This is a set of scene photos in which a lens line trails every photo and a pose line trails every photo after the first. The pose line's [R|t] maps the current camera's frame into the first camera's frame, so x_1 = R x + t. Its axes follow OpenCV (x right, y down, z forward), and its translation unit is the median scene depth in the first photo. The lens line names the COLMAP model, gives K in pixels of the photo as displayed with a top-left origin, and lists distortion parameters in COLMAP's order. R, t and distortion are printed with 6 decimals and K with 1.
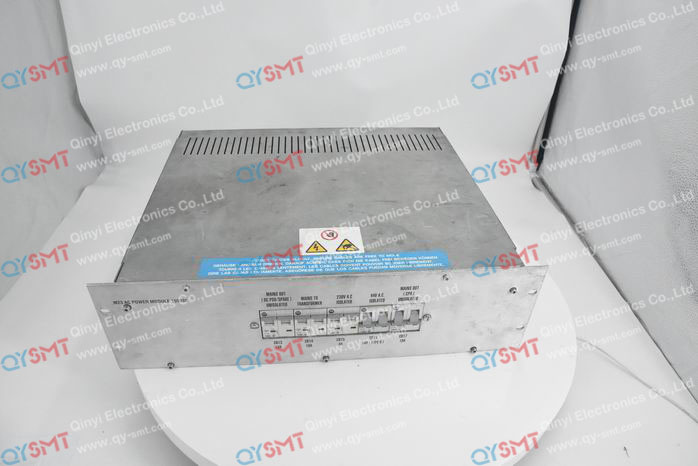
lens RADIAL K [[473.6, 0, 348.8], [0, 473.6, 236.6], [0, 0, 1]] dist [-0.092834, 0.014686]
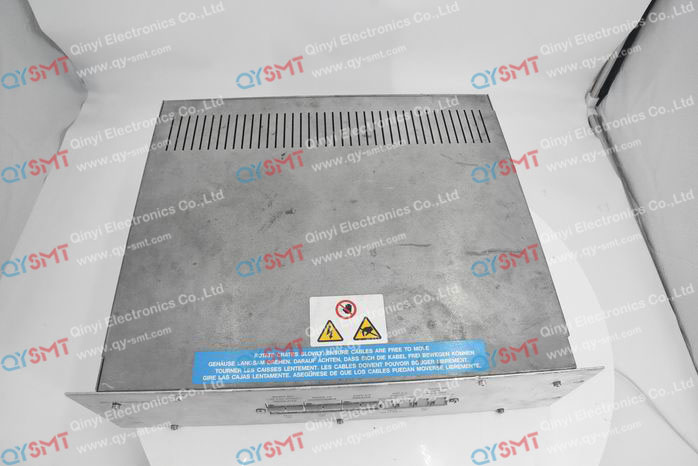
lens RADIAL K [[473.6, 0, 348.3], [0, 473.6, 232.1], [0, 0, 1]] dist [-0.092834, 0.014686]
pose [[0.999063, 0.027242, -0.033629, -0.013021], [-0.014303, 0.941207, 0.337527, -0.418052], [0.040847, -0.336730, 0.940715, 0.275611]]
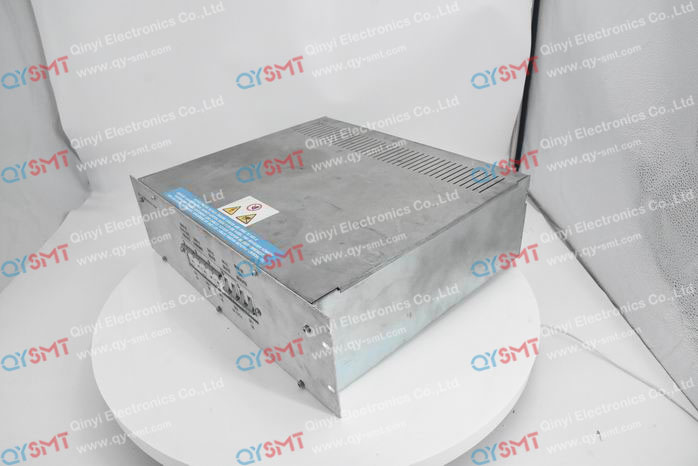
lens RADIAL K [[473.6, 0, 344.5], [0, 473.6, 234.5], [0, 0, 1]] dist [-0.092834, 0.014686]
pose [[0.586734, 0.348512, -0.730947, 0.928818], [-0.407546, 0.907087, 0.105356, -0.150946], [0.699750, 0.236079, 0.674253, 0.429487]]
